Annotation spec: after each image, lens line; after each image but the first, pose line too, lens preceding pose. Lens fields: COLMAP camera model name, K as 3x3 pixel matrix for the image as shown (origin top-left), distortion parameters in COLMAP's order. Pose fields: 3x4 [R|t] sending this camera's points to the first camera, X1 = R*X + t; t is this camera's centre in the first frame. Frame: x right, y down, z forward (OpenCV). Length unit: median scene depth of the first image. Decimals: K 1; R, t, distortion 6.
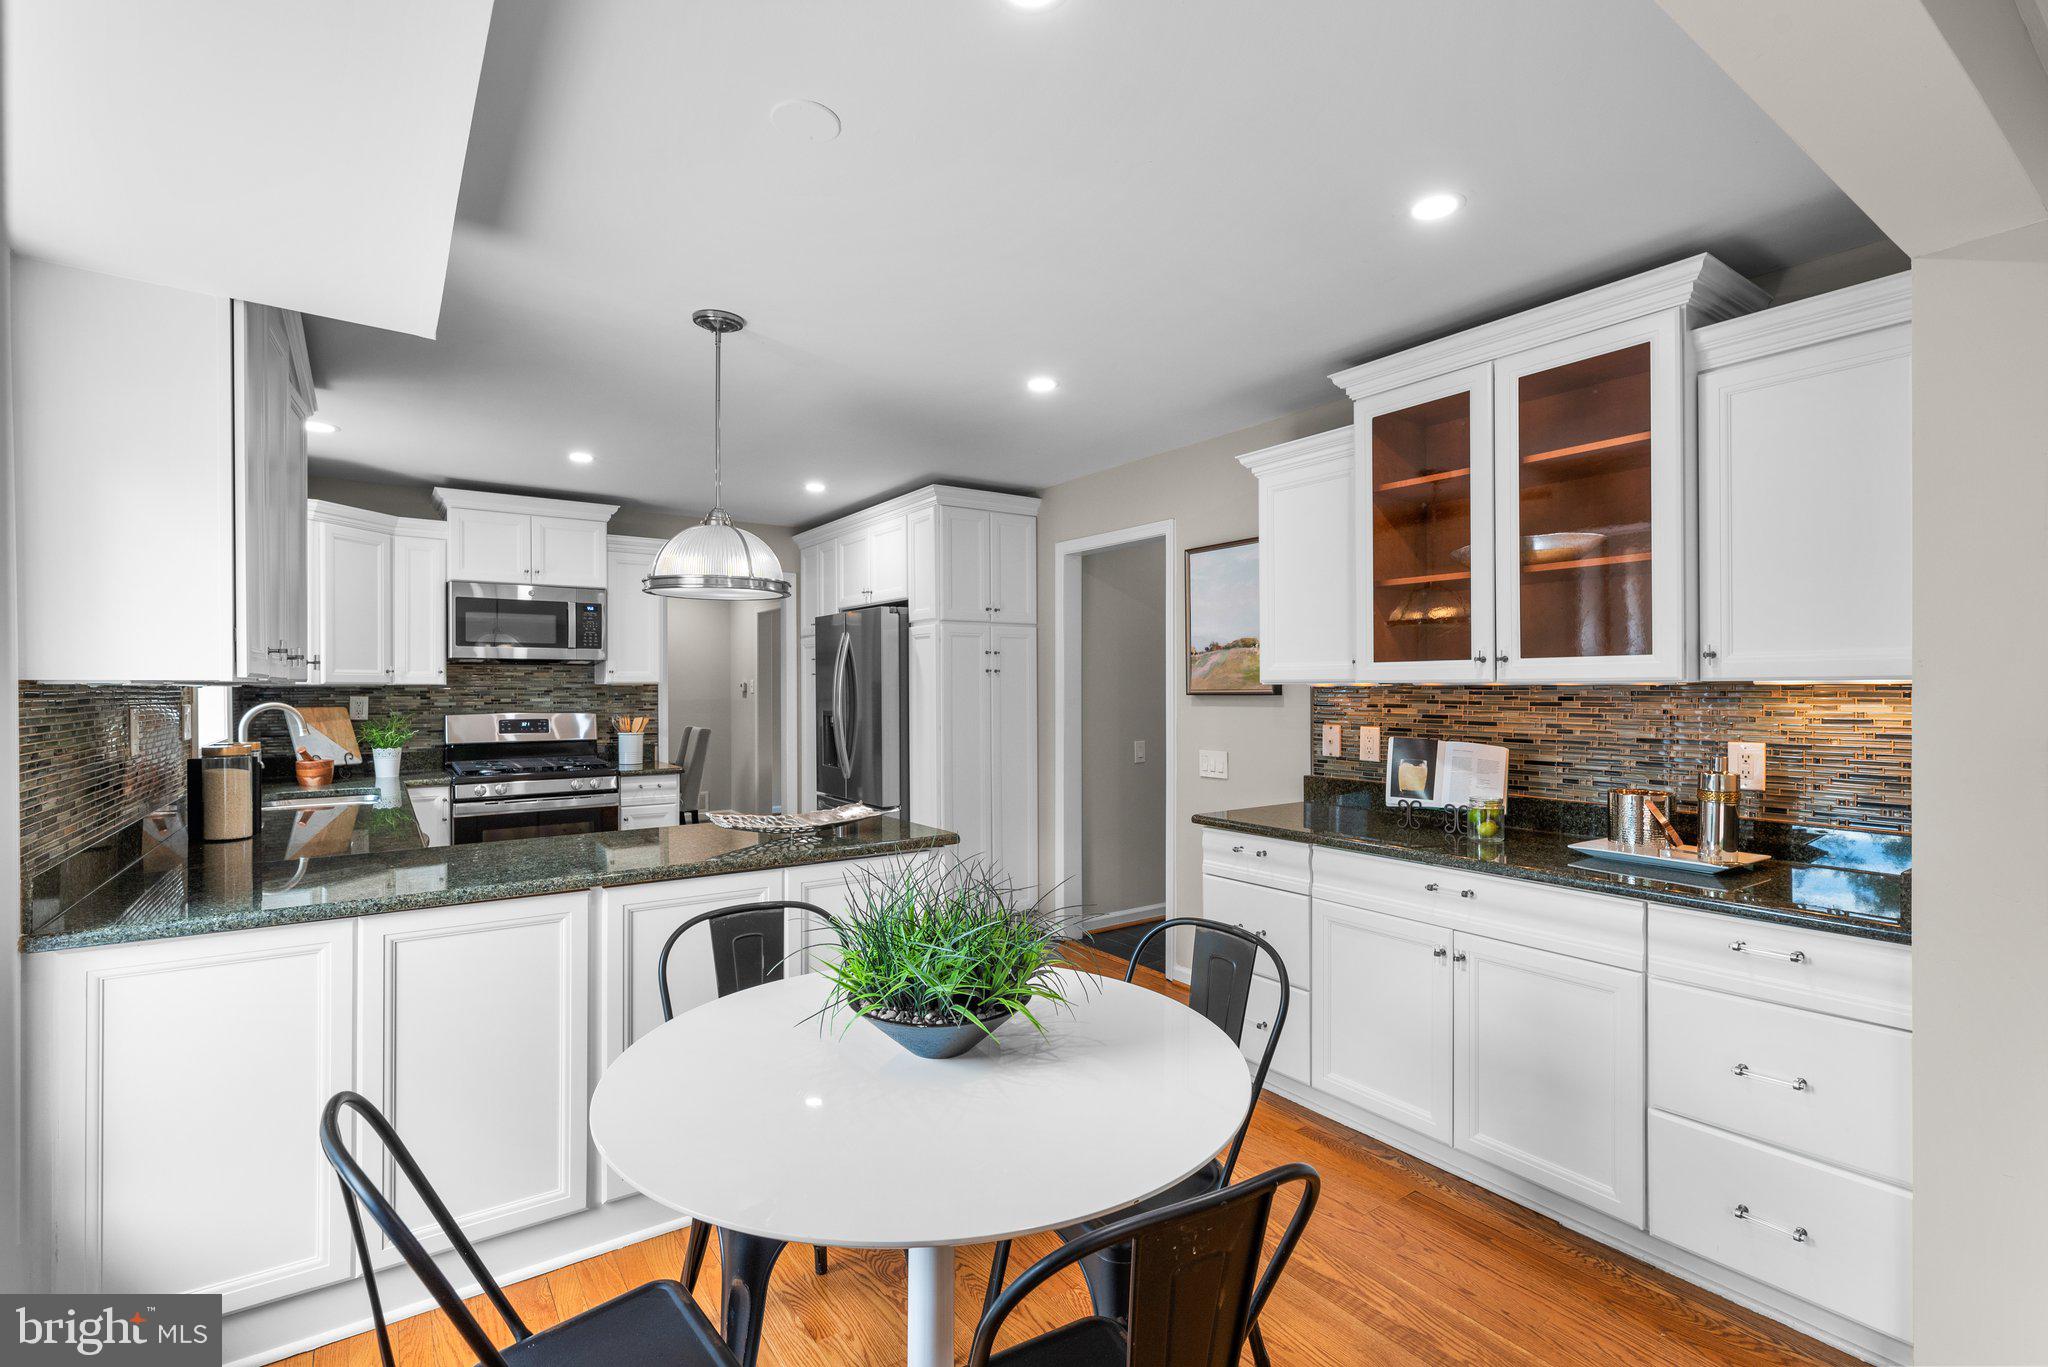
lens RADIAL K [[917.5, 0, 1031.7], [0, 917.5, 687.4], [0, 0, 1]] dist [0.000385, 0.000122]
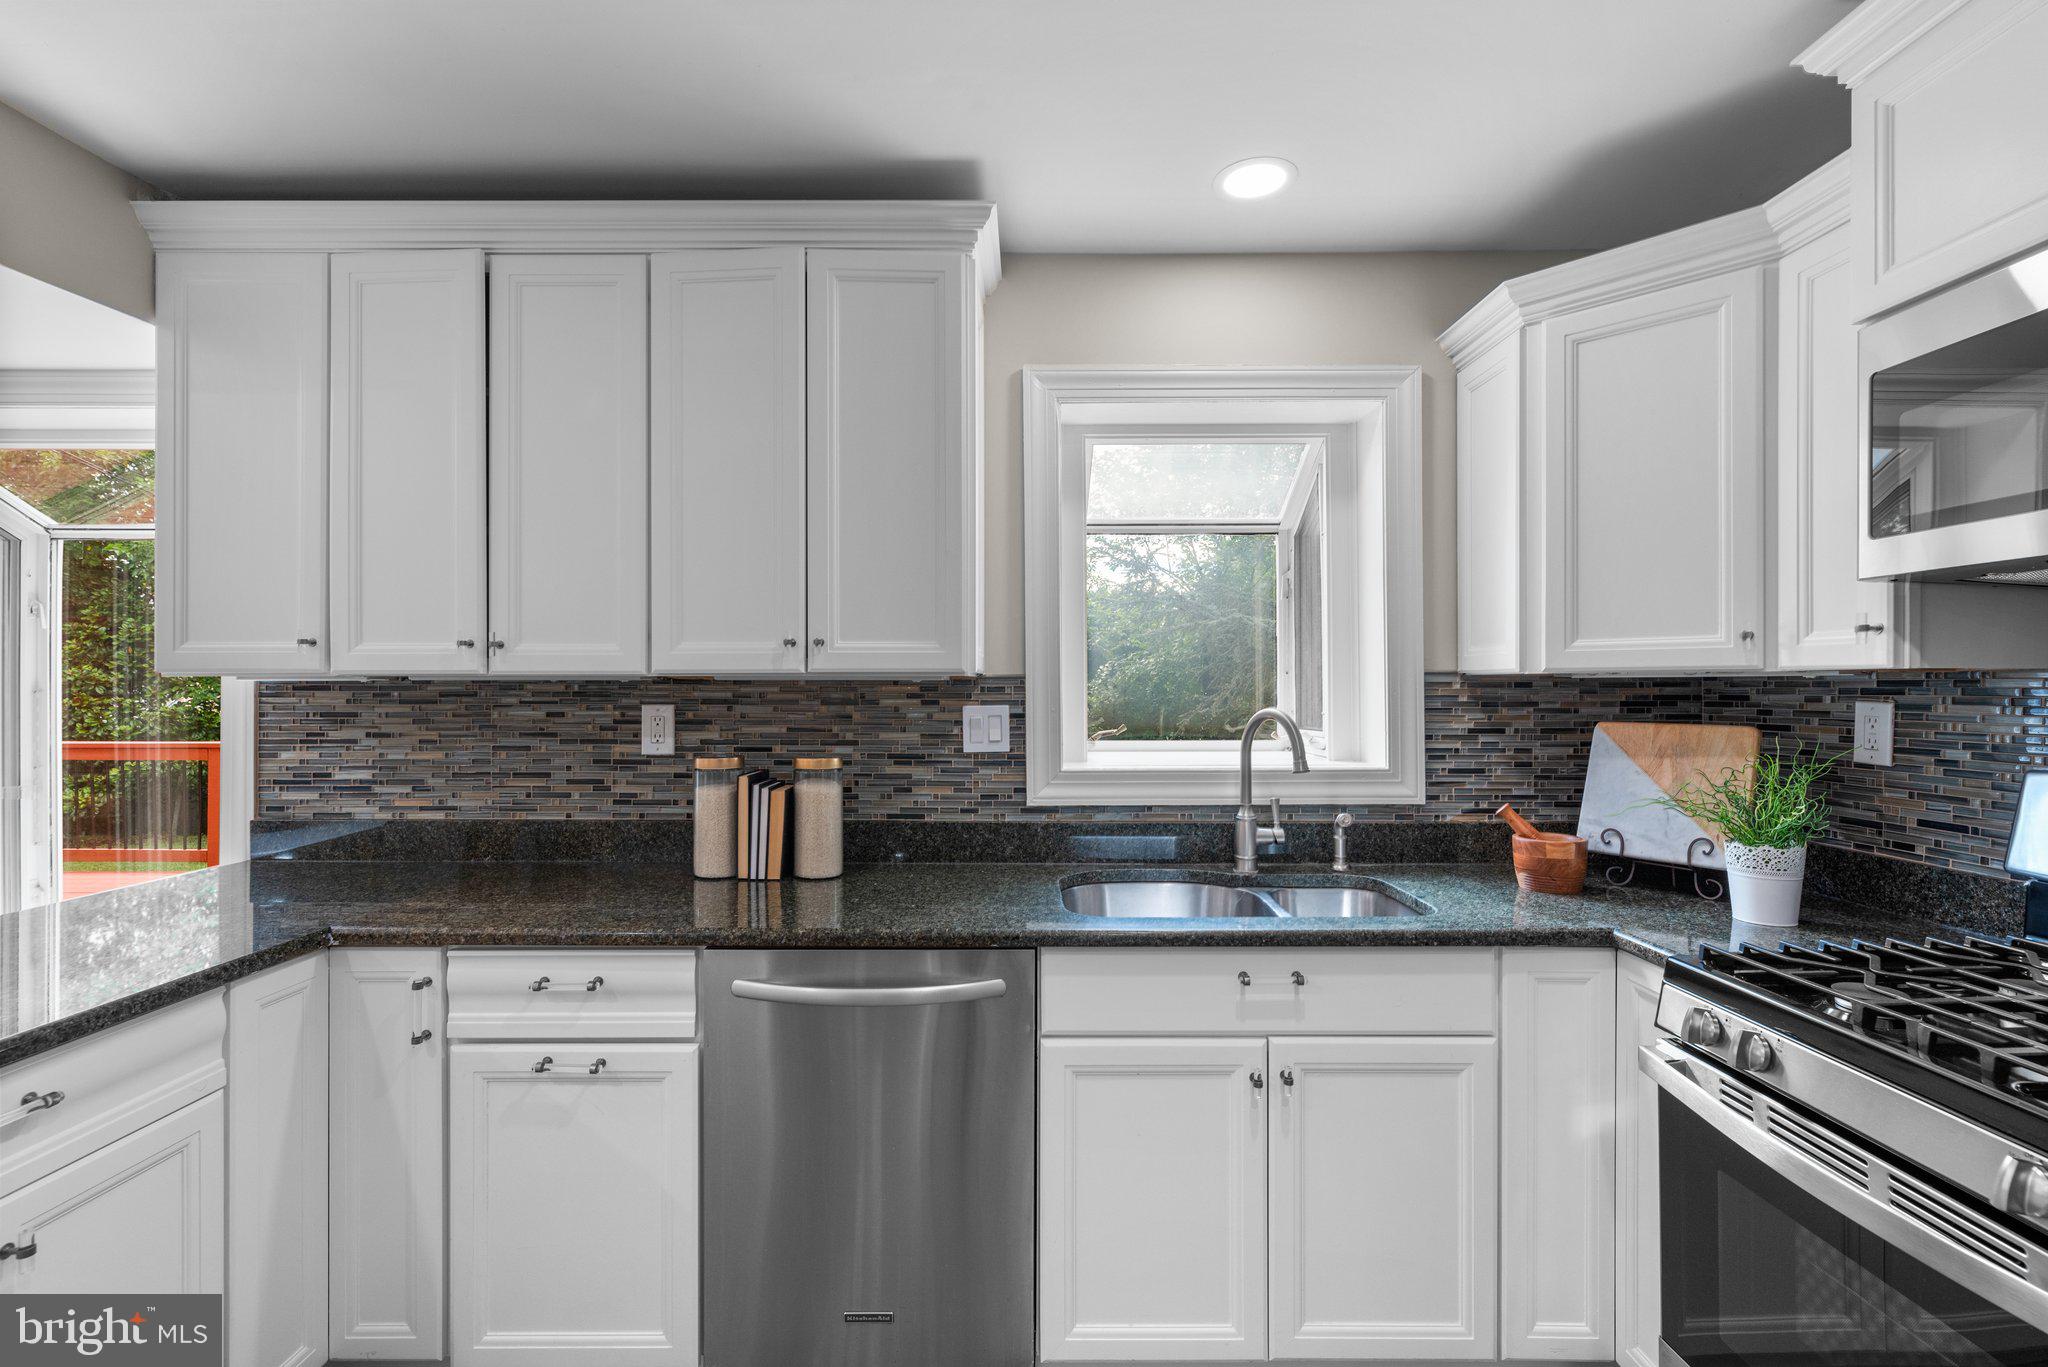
lens RADIAL K [[917.5, 0, 1028.3], [0, 917.5, 685.4], [0, 0, 1]] dist [0.000385, 0.000122]
pose [[-0.580596, 0.002028, -0.814189, -0.249004], [0.001767, 0.999998, 0.001231, 0.001837], [0.814190, -0.000724, -0.580599, 1.055182]]
